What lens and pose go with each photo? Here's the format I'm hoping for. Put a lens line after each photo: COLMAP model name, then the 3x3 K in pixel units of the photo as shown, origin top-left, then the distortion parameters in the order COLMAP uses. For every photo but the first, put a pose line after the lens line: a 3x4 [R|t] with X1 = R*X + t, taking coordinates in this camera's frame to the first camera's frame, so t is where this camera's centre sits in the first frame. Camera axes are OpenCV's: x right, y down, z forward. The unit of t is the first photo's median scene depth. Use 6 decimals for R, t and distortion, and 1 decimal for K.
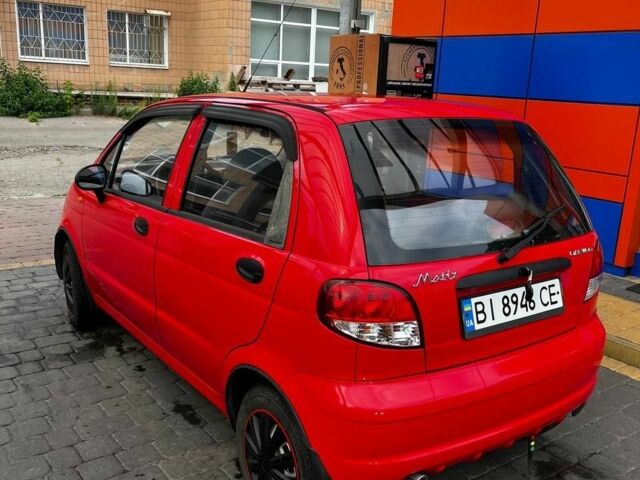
lens RADIAL K [[673.7, 0, 321.8], [0, 673.7, 238.9], [0, 0, 1]] dist [0.052942, 0.000000]
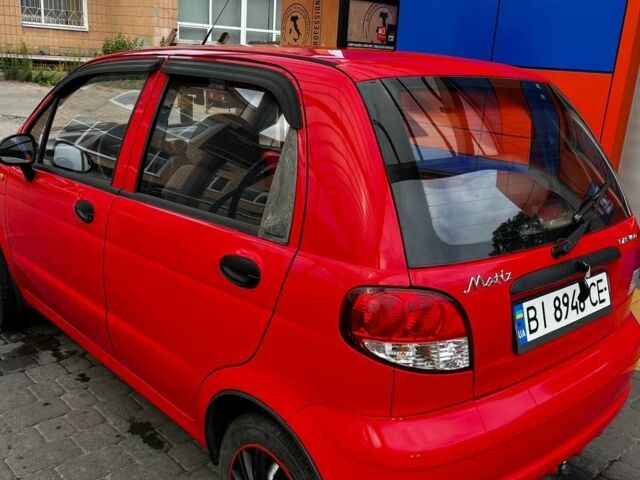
lens RADIAL K [[673.7, 0, 318.5], [0, 673.7, 241.4], [0, 0, 1]] dist [0.052942, 0.000000]
pose [[0.994795, -0.015352, 0.100737, -0.072716], [0.010658, 0.998839, 0.046975, -0.018327], [-0.101342, -0.045656, 0.993803, 0.167409]]
